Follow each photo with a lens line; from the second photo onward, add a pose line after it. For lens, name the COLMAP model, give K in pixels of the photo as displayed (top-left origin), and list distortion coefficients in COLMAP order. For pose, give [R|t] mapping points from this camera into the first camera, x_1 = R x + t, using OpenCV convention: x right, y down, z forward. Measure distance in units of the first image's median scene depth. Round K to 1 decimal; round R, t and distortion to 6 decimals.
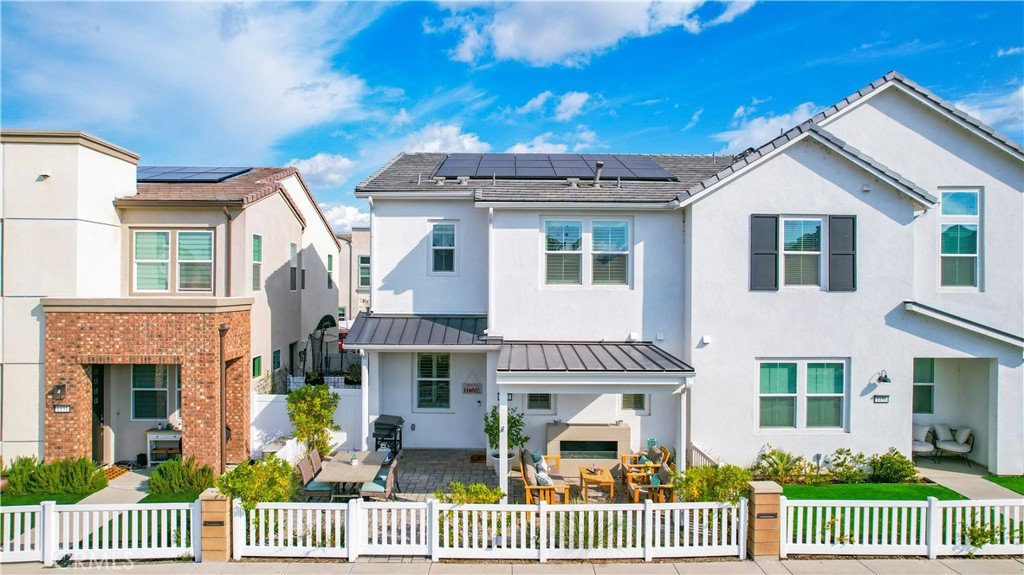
lens RADIAL K [[652.6, 0, 510.5], [0, 652.6, 287.3], [0, 0, 1]] dist [-0.080626, 0.074710]
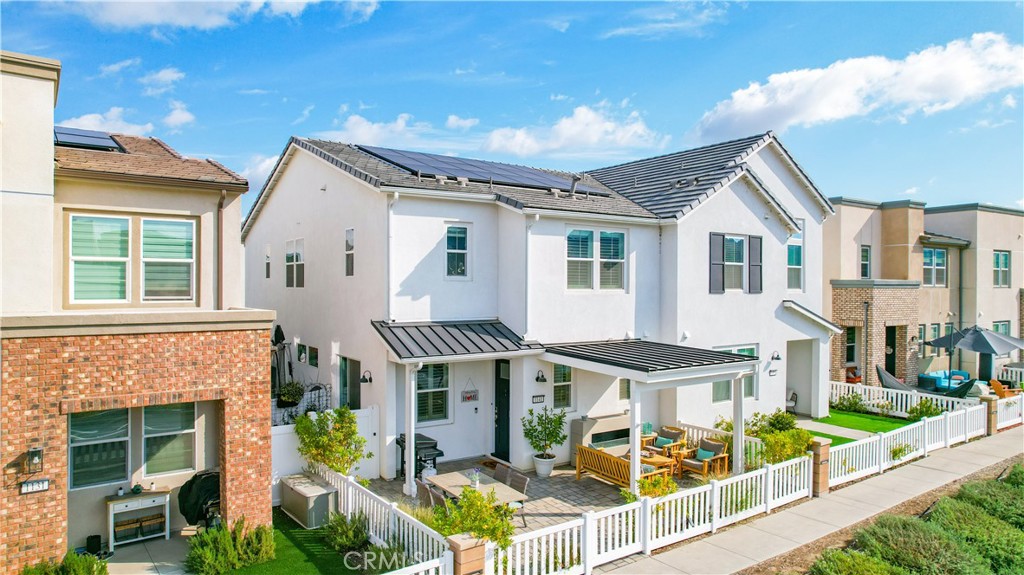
lens RADIAL K [[652.6, 0, 510.5], [0, 652.6, 287.3], [0, 0, 1]] dist [-0.080626, 0.074710]
pose [[0.826117, -0.004171, 0.563483, -0.646293], [0.002871, 0.999991, 0.003193, -0.011910], [-0.563491, -0.001020, 0.826122, 0.186566]]
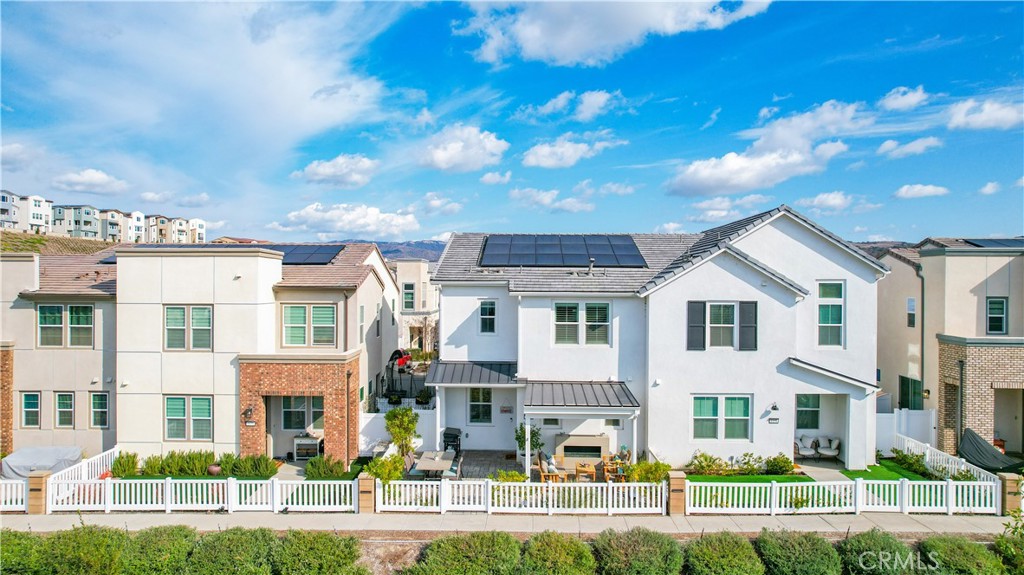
lens RADIAL K [[652.6, 0, 510.5], [0, 652.6, 287.3], [0, 0, 1]] dist [-0.080626, 0.074710]
pose [[0.999455, 0.000571, -0.032998, -0.000661], [-0.000523, 0.999999, 0.001448, -0.147352], [0.032999, -0.001430, 0.999454, -0.564724]]
